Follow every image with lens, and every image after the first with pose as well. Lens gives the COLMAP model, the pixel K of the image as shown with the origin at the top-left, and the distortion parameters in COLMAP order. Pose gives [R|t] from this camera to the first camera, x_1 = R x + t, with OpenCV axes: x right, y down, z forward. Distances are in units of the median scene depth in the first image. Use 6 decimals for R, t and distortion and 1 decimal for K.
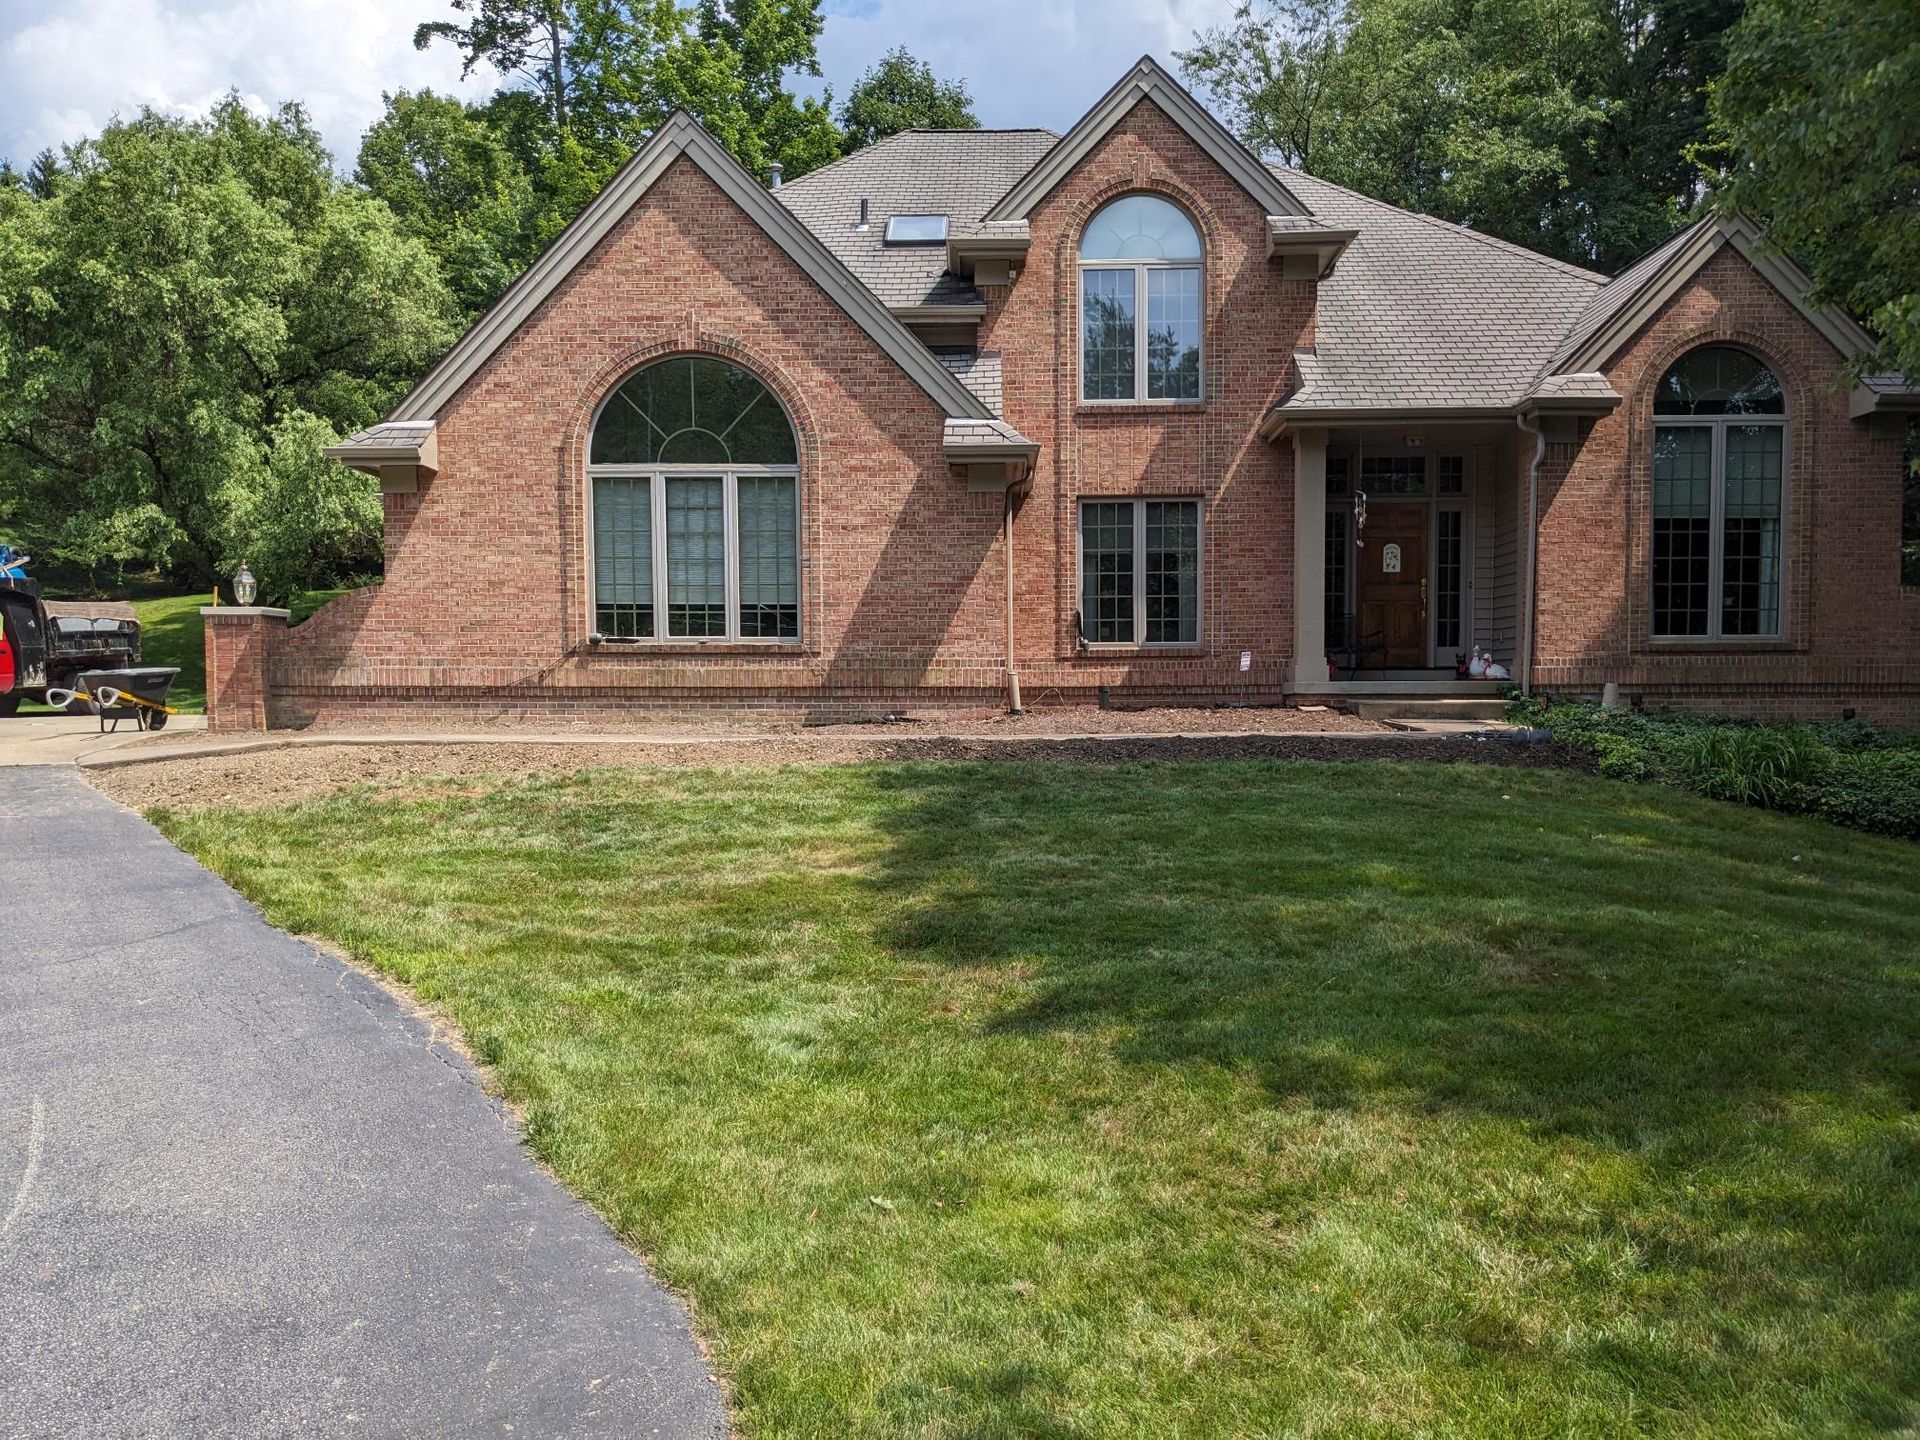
lens RADIAL K [[1548.0, 0, 956.6], [0, 1548.0, 752.3], [0, 0, 1]] dist [0.033383, -0.041032]
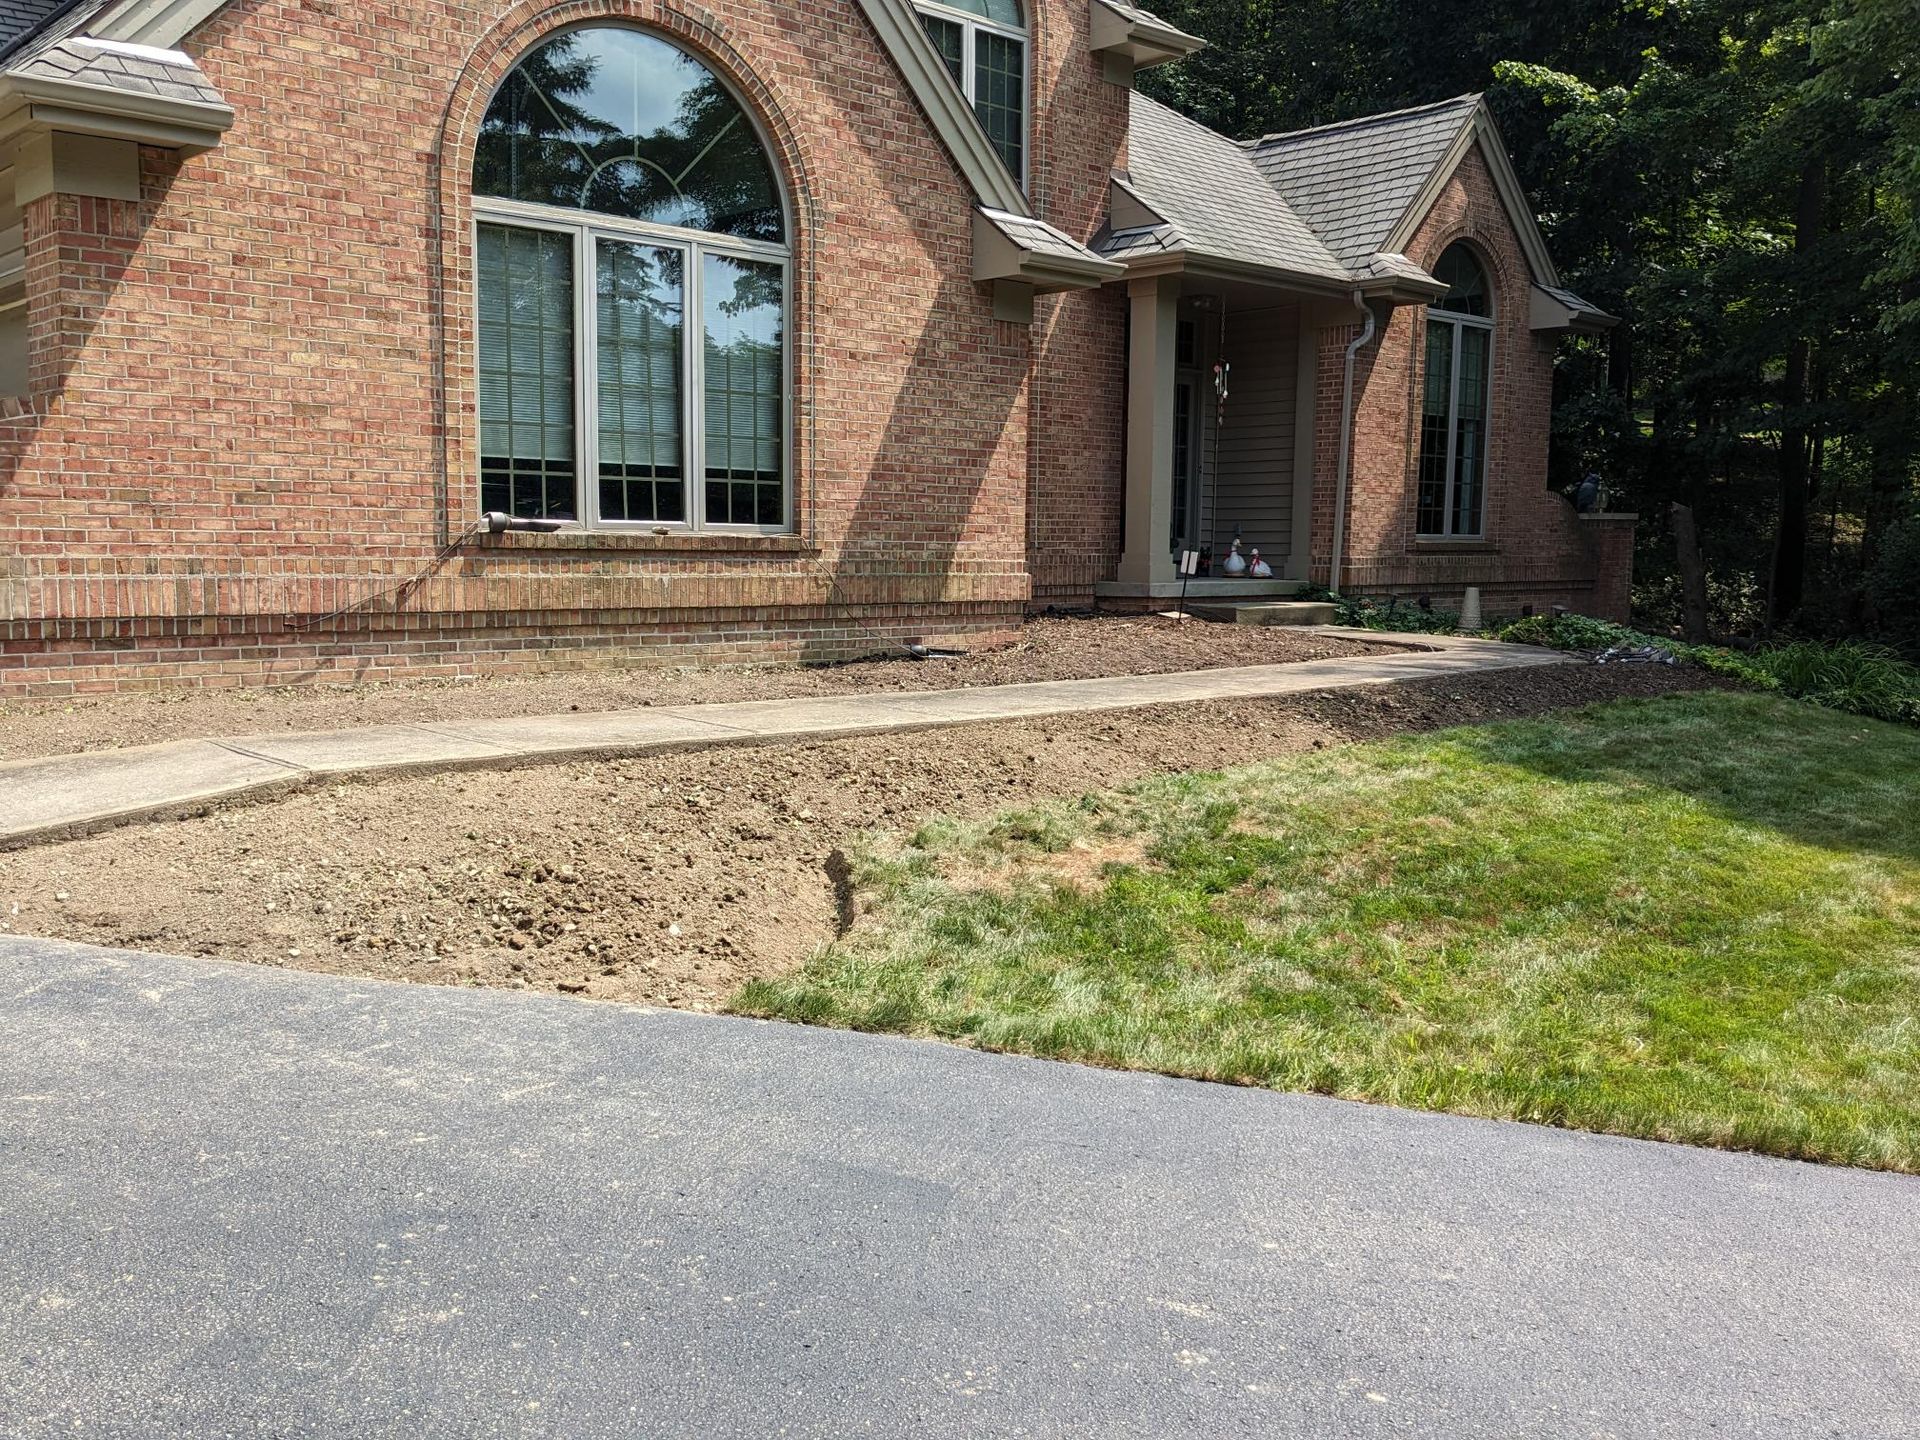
lens RADIAL K [[1756.8, 0, 1015.1], [0, 1756.8, 726.0], [0, 0, 1]] dist [0.007430, 0.000000]
pose [[0.692443, -0.066320, 0.718418, -0.554294], [0.018197, 0.997055, 0.074503, -0.044538], [-0.721244, -0.038516, 0.691610, 0.437244]]
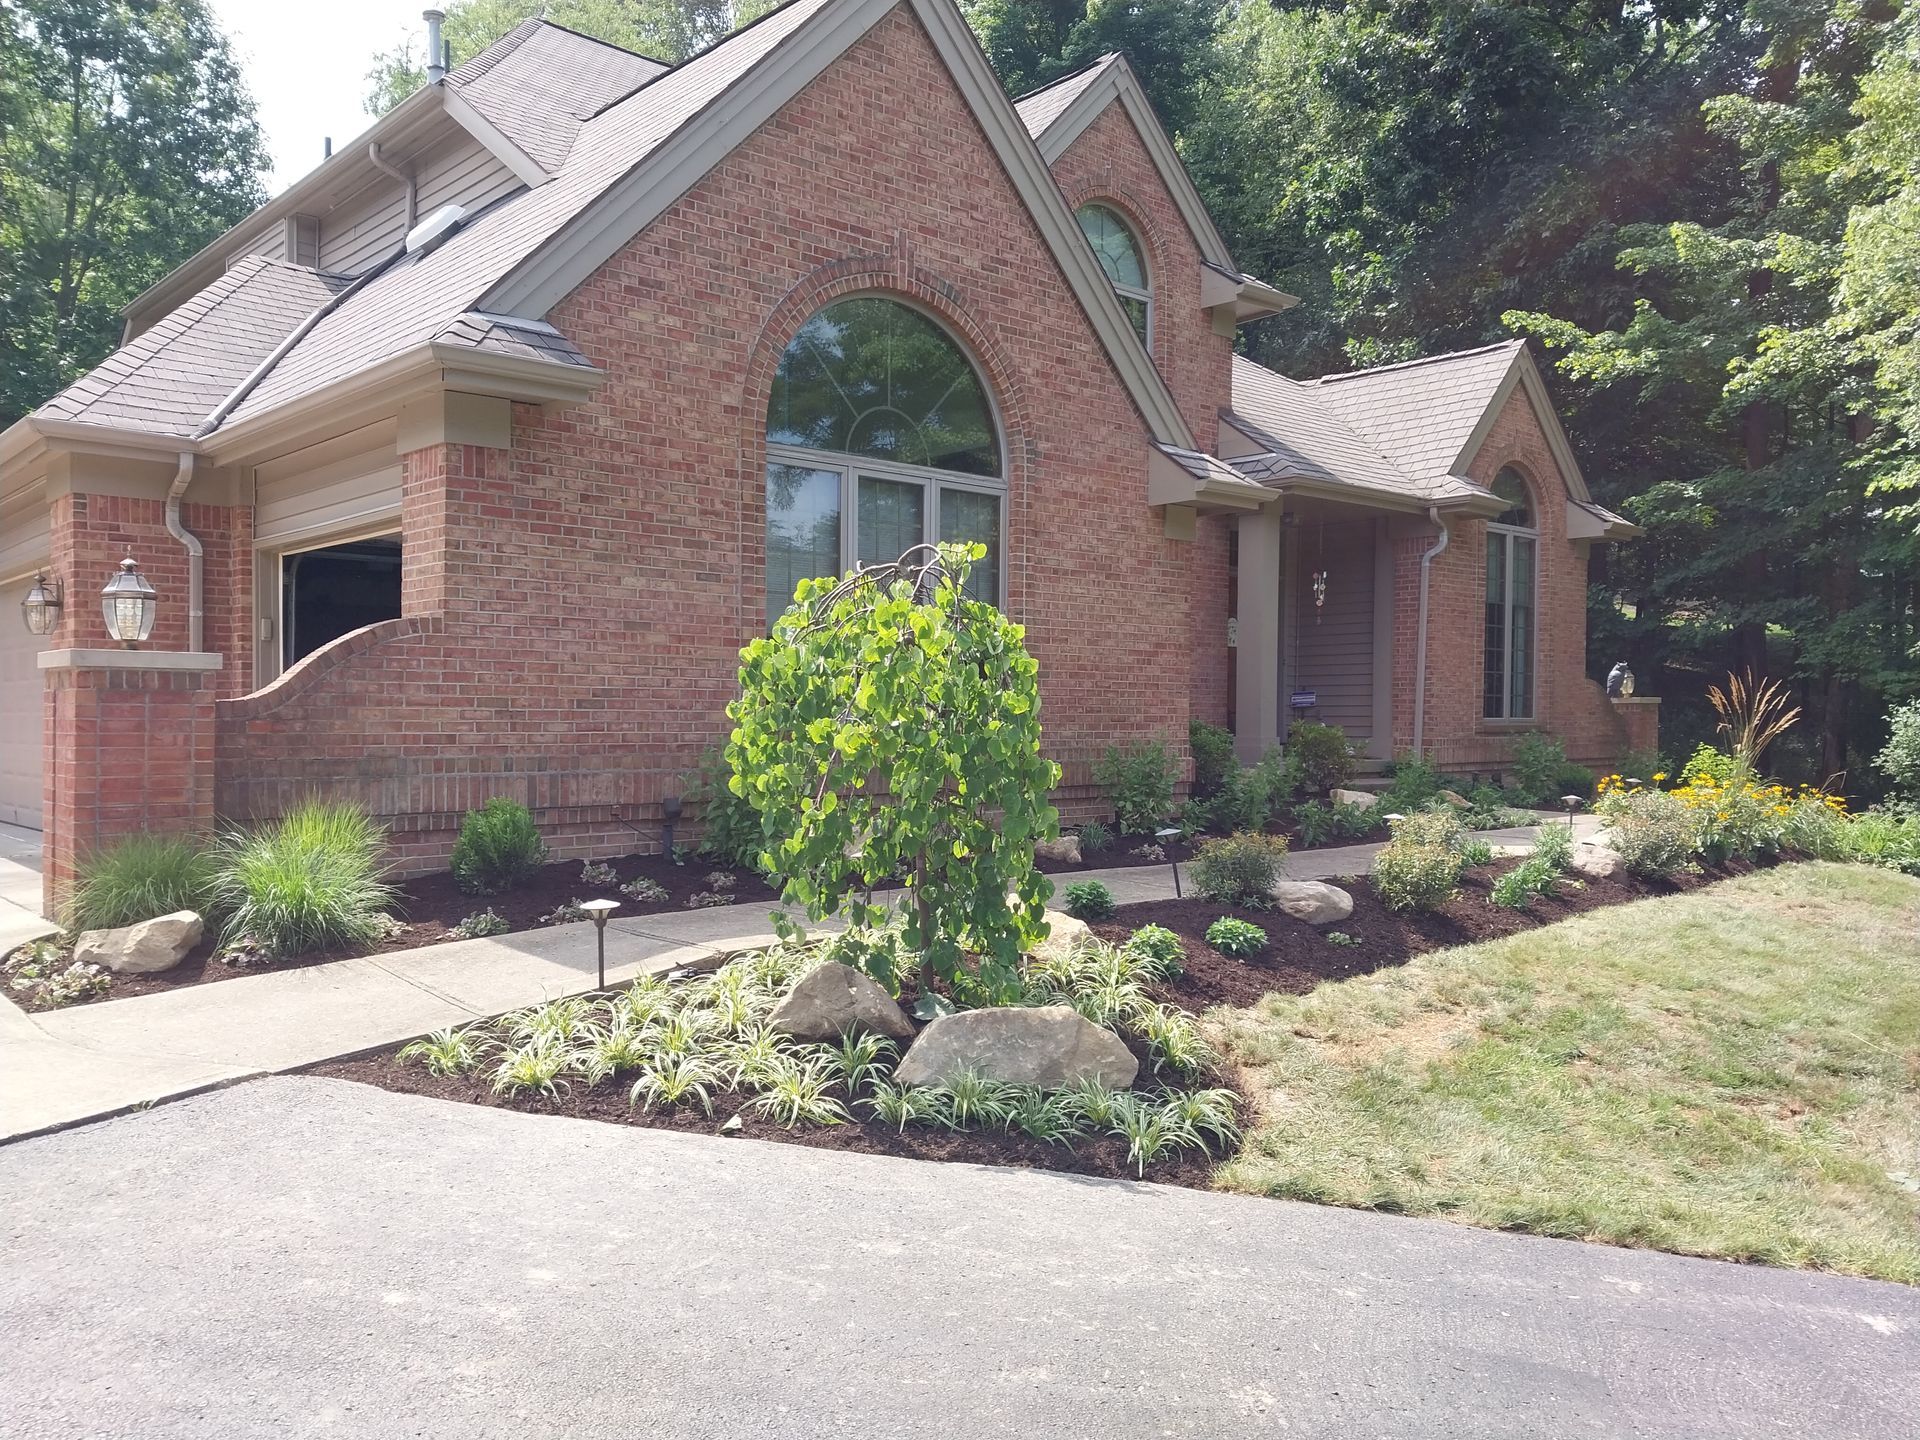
lens RADIAL K [[1523.7, 0, 978.7], [0, 1523.7, 737.0], [0, 0, 1]] dist [0.068524, -0.116691]
pose [[0.701458, -0.005860, 0.712686, -0.611461], [0.025915, 0.999515, -0.017288, -0.054094], [-0.712239, 0.030596, 0.701270, 0.513452]]
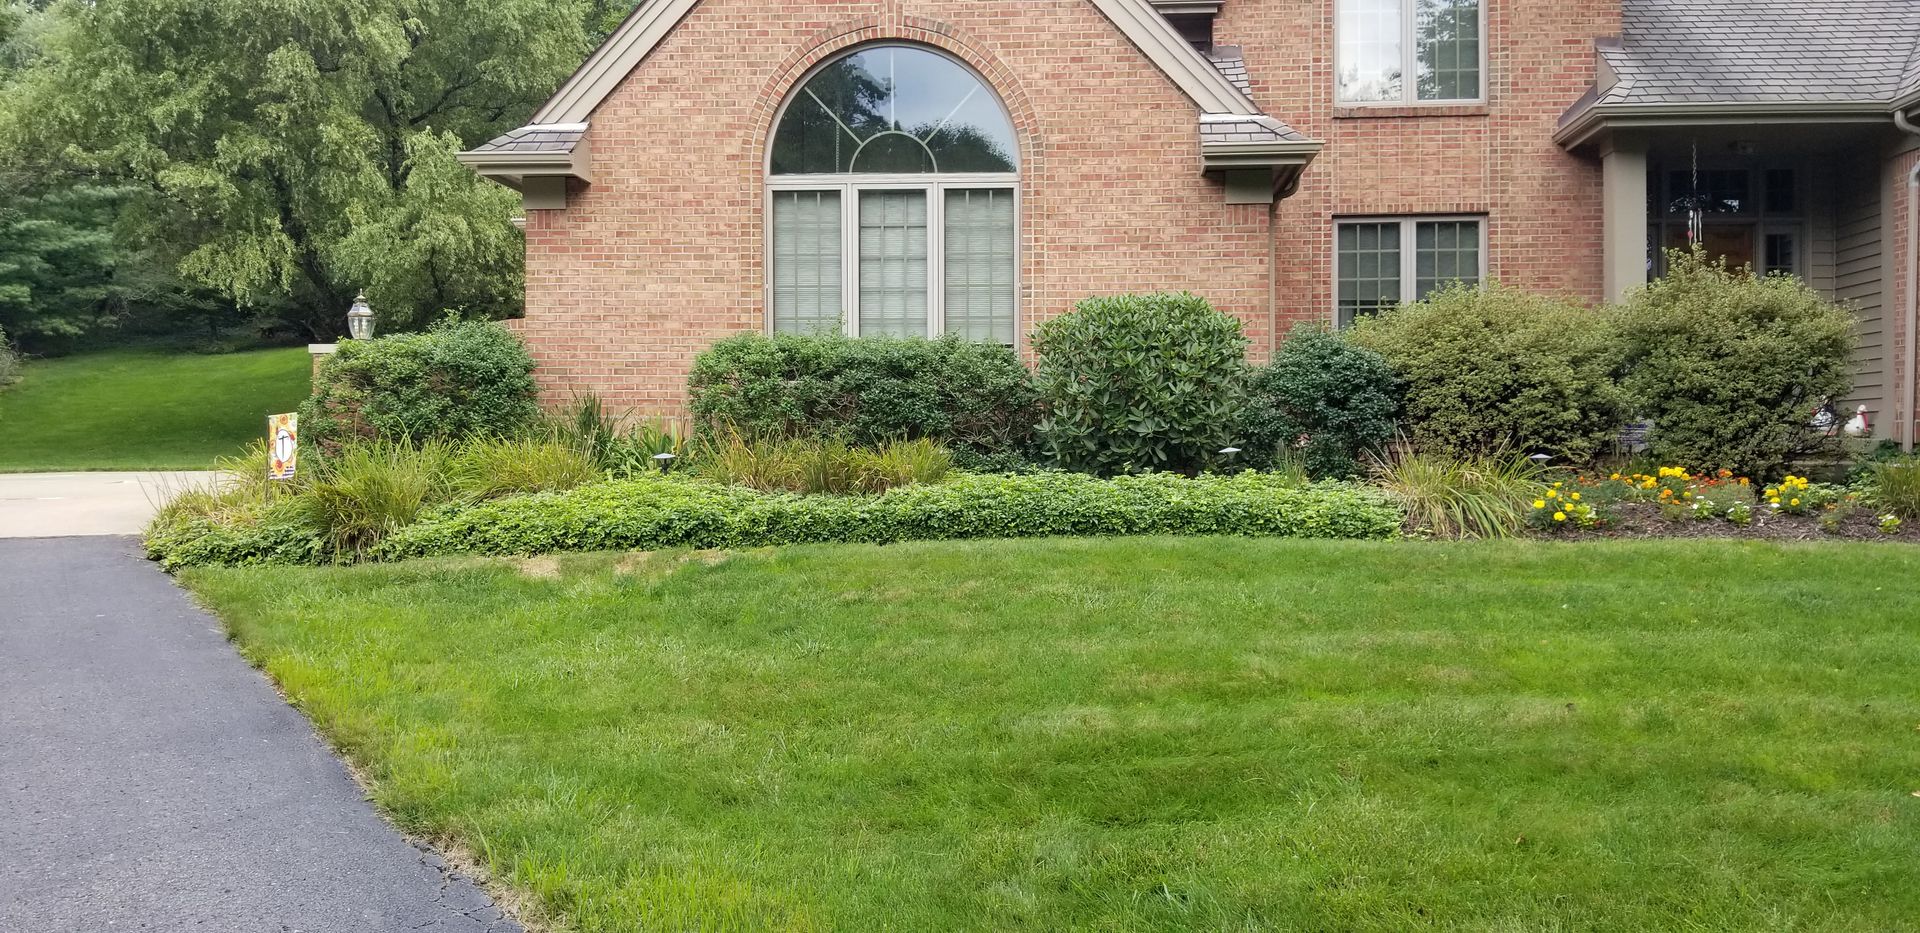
lens RADIAL K [[1488.3, 0, 986.1], [0, 1488.3, 442.8], [0, 0, 1]] dist [0.053722, -0.096944]
pose [[0.998594, 0.004024, -0.052866, -0.076028], [-0.005982, 0.999300, -0.036936, -0.011744], [0.052680, 0.037200, 0.997918, 0.206841]]
